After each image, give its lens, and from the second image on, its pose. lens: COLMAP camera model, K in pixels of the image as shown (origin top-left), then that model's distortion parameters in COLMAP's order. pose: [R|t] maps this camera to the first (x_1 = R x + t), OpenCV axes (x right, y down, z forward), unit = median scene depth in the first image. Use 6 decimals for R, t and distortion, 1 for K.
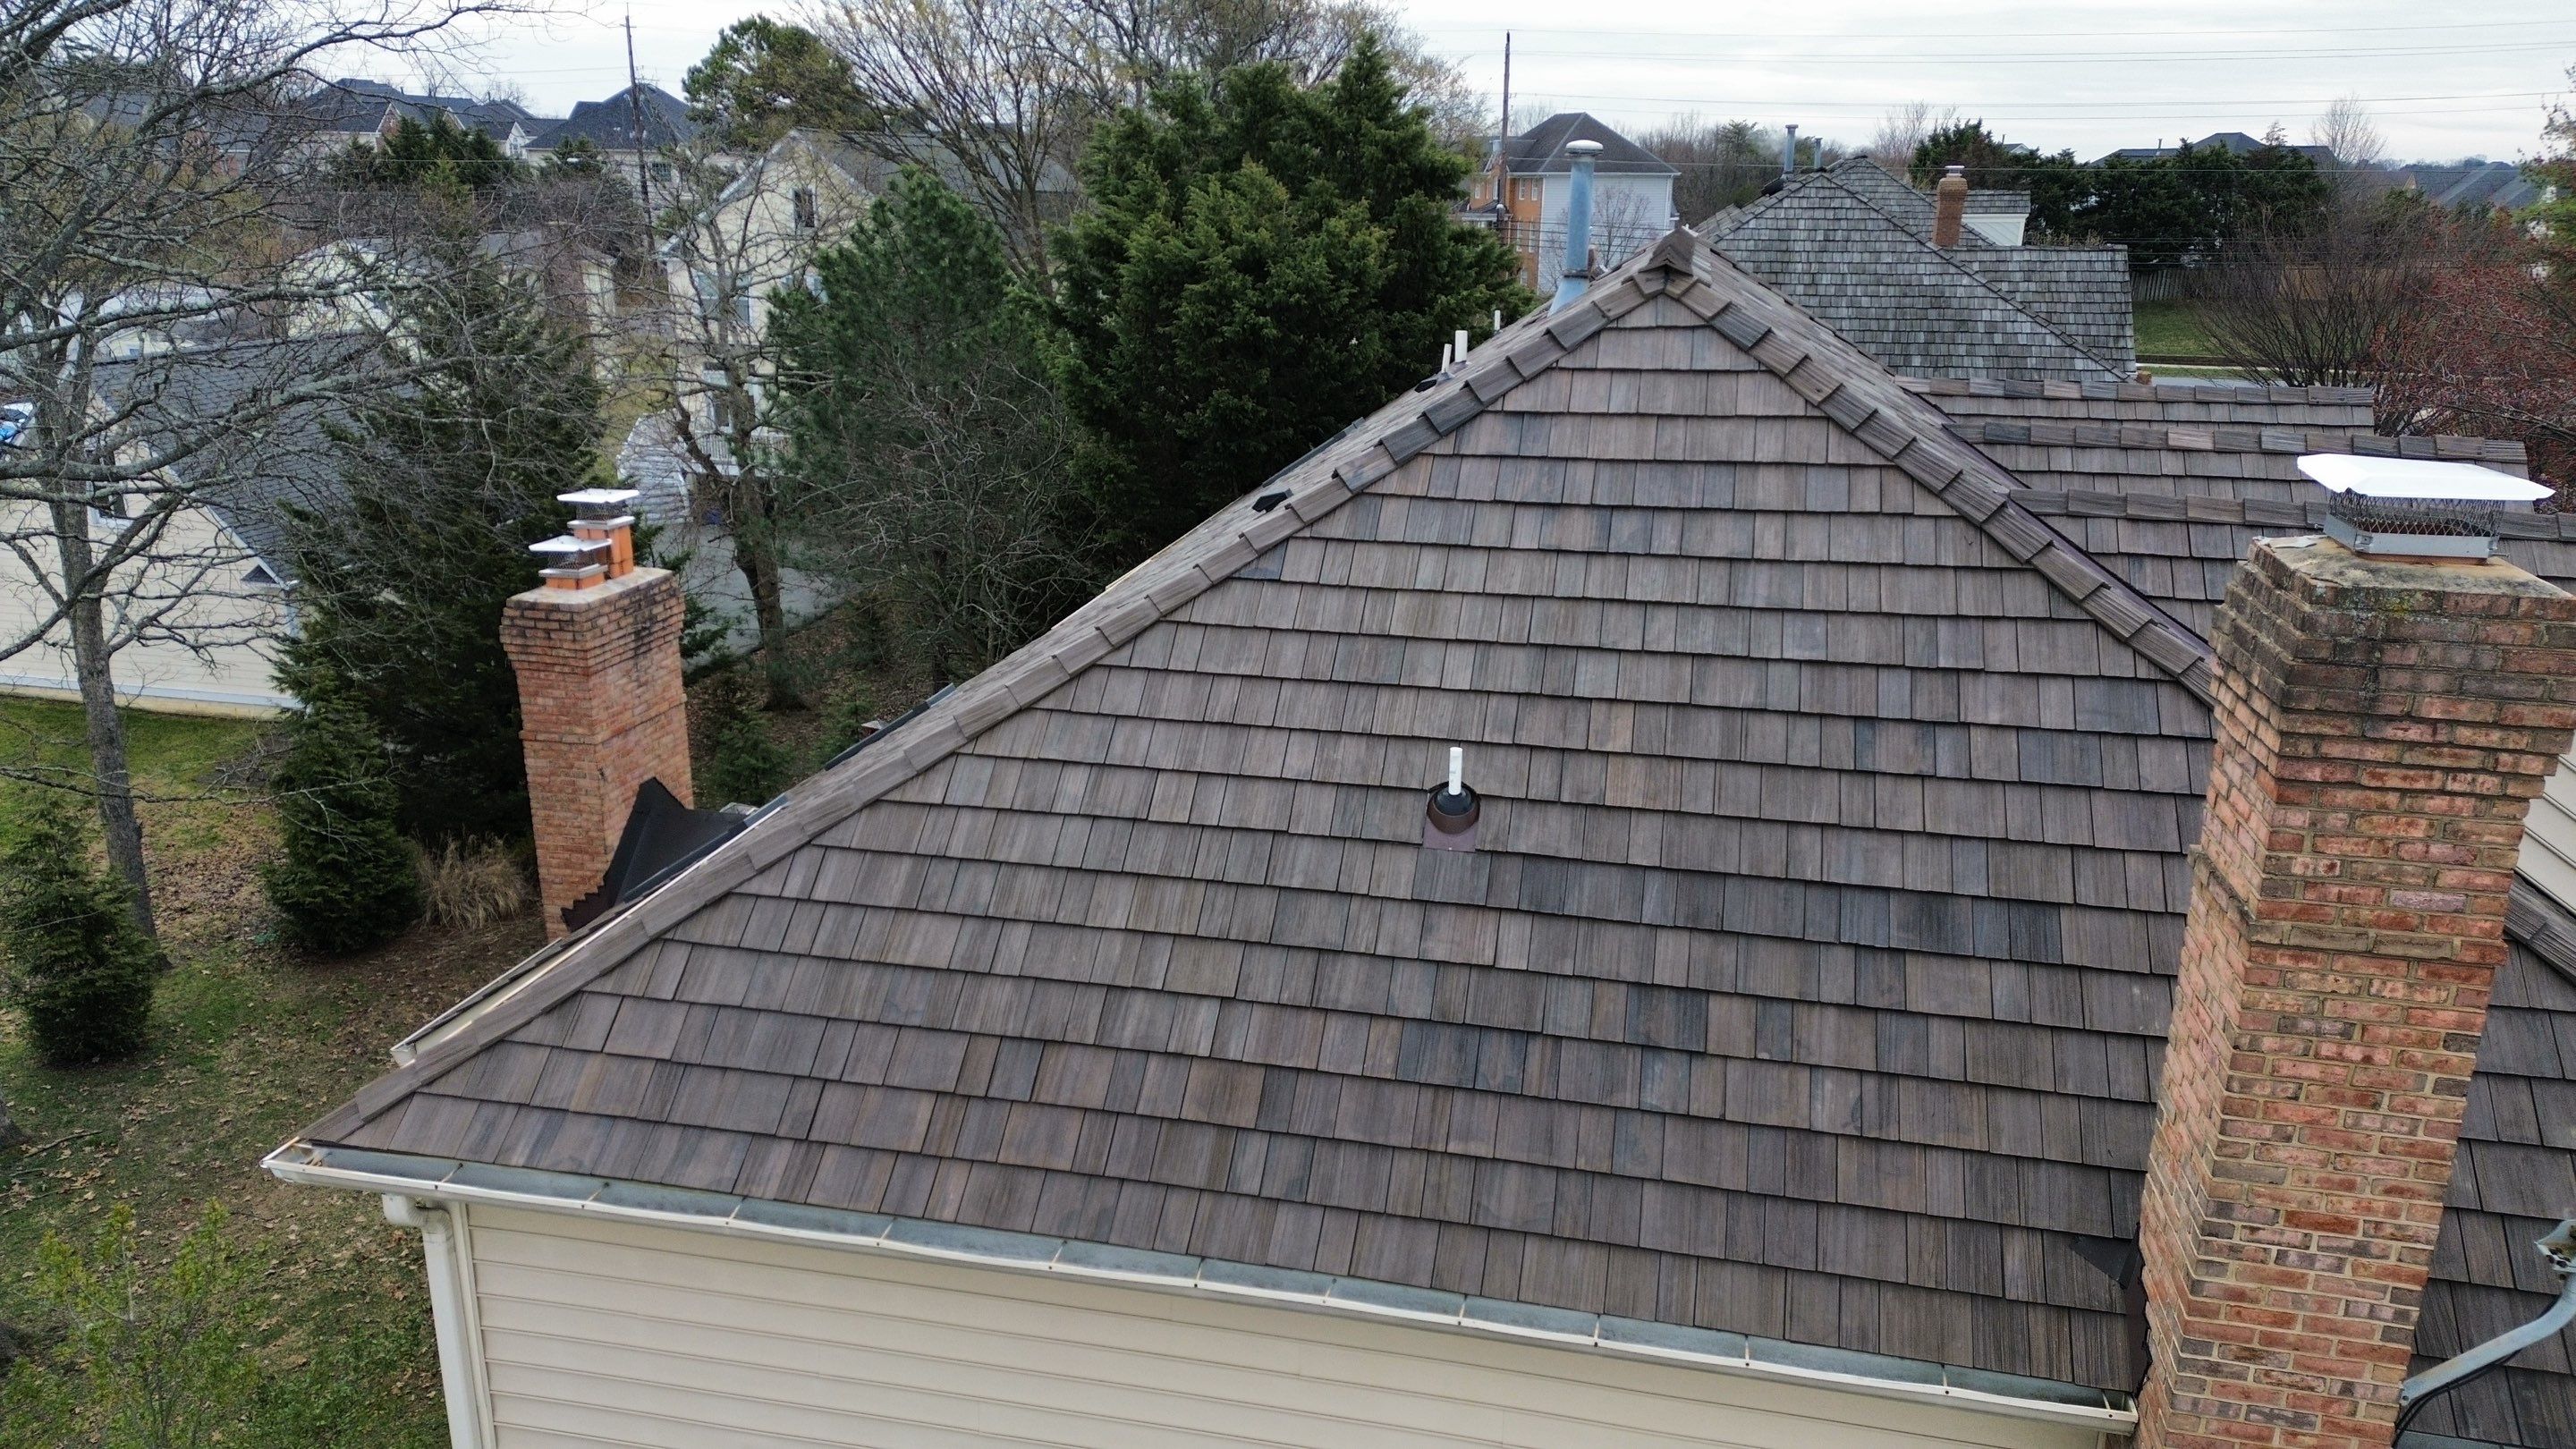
lens RADIAL K [[1806.0, 0, 1288.0], [0, 1806.0, 724.5], [0, 0, 1]] dist [0.081281, -0.065603]
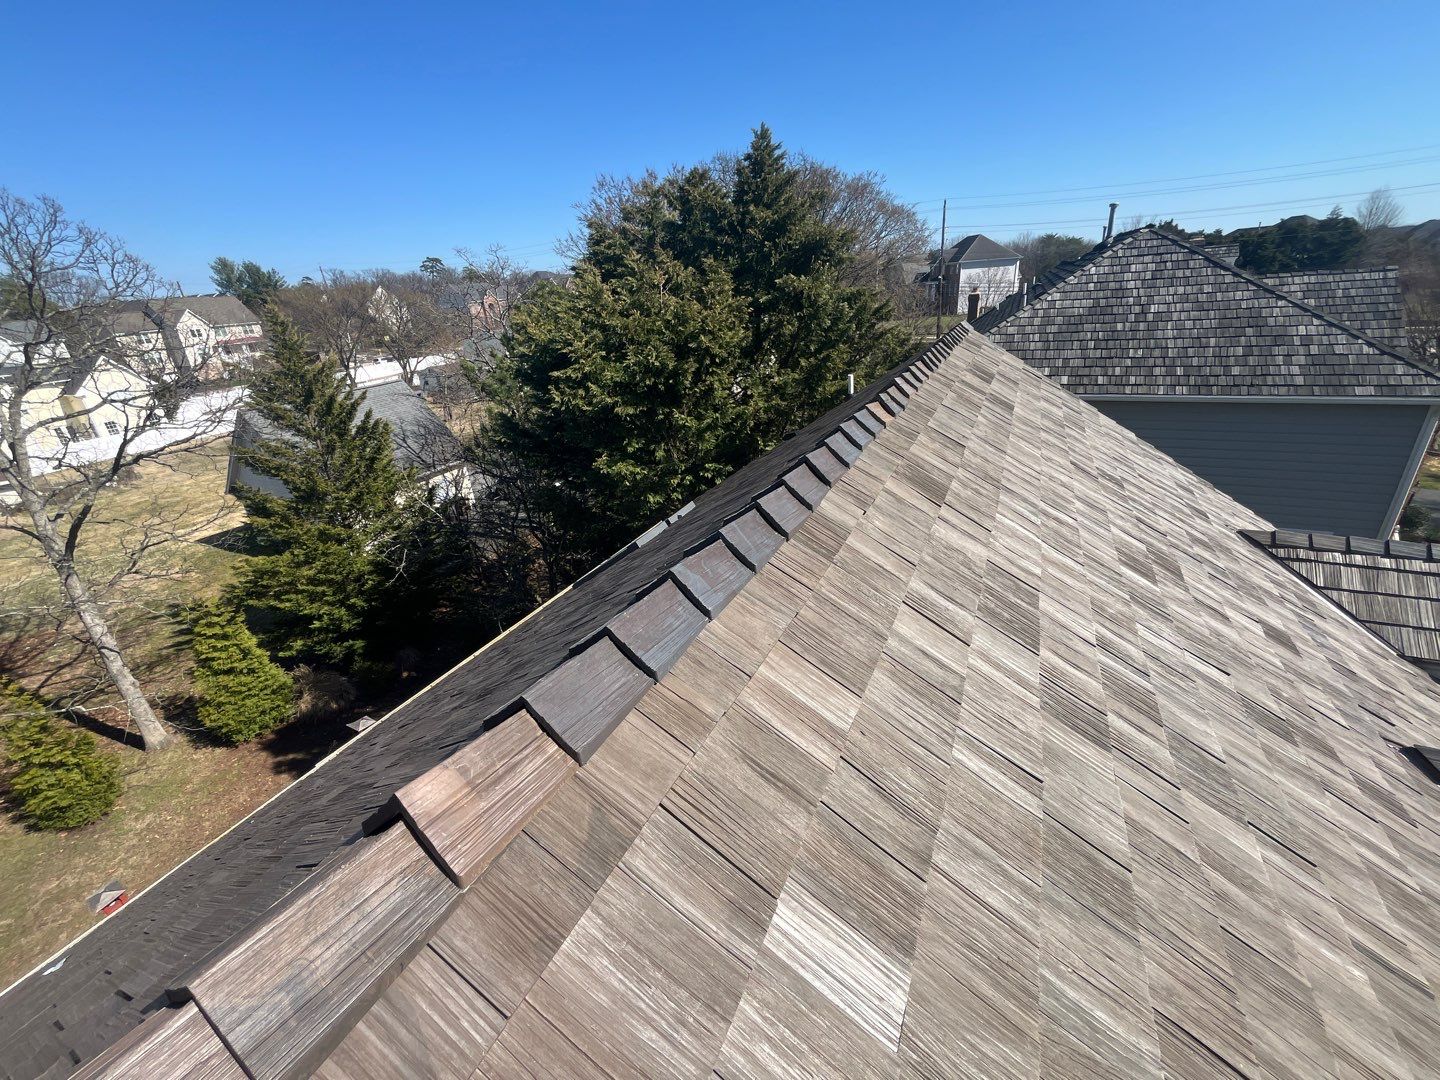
lens RADIAL K [[583.7, 0, 720.0], [0, 583.7, 540.0], [0, 0, 1]] dist [-0.000353, -0.000474]
pose [[0.969650, 0.017583, -0.243865, 0.087457], [0.012637, 0.992474, 0.121806, -0.123841], [0.244172, -0.121191, 0.962129, 0.460761]]
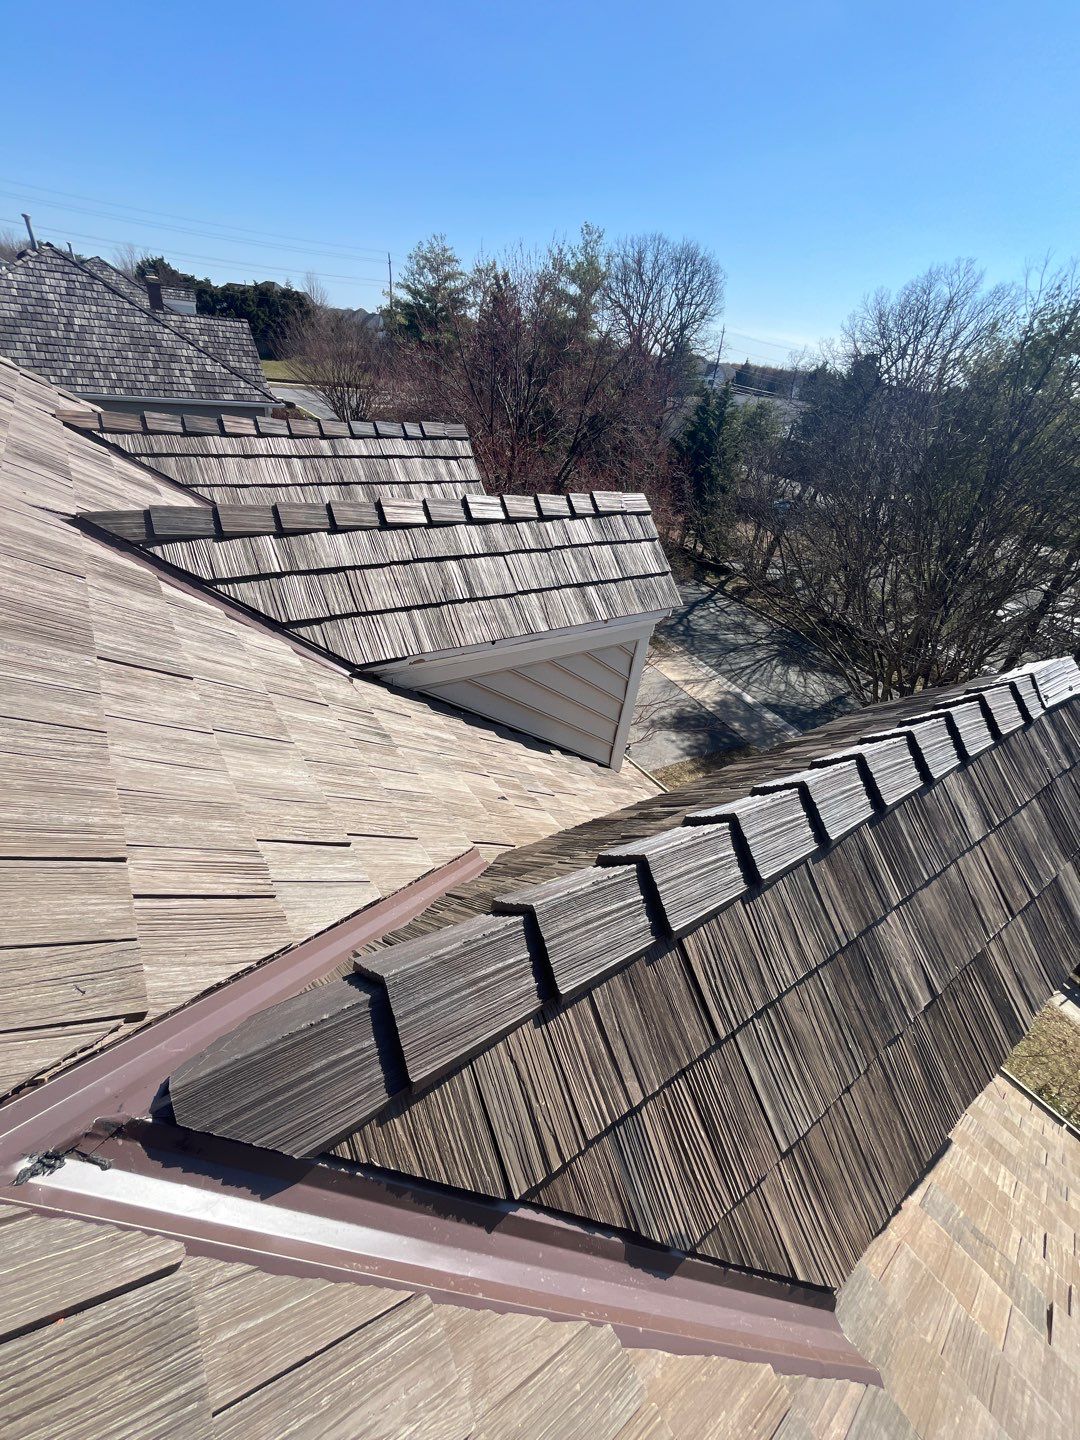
lens RADIAL K [[583.7, 0, 540.0], [0, 583.7, 720.0], [0, 0, 1]] dist [-0.000353, -0.000474]
pose [[0.682275, -0.341219, 0.646584, 0.105480], [0.110031, 0.922255, 0.370593, -0.053144], [-0.722768, -0.181702, 0.666776, 0.247596]]
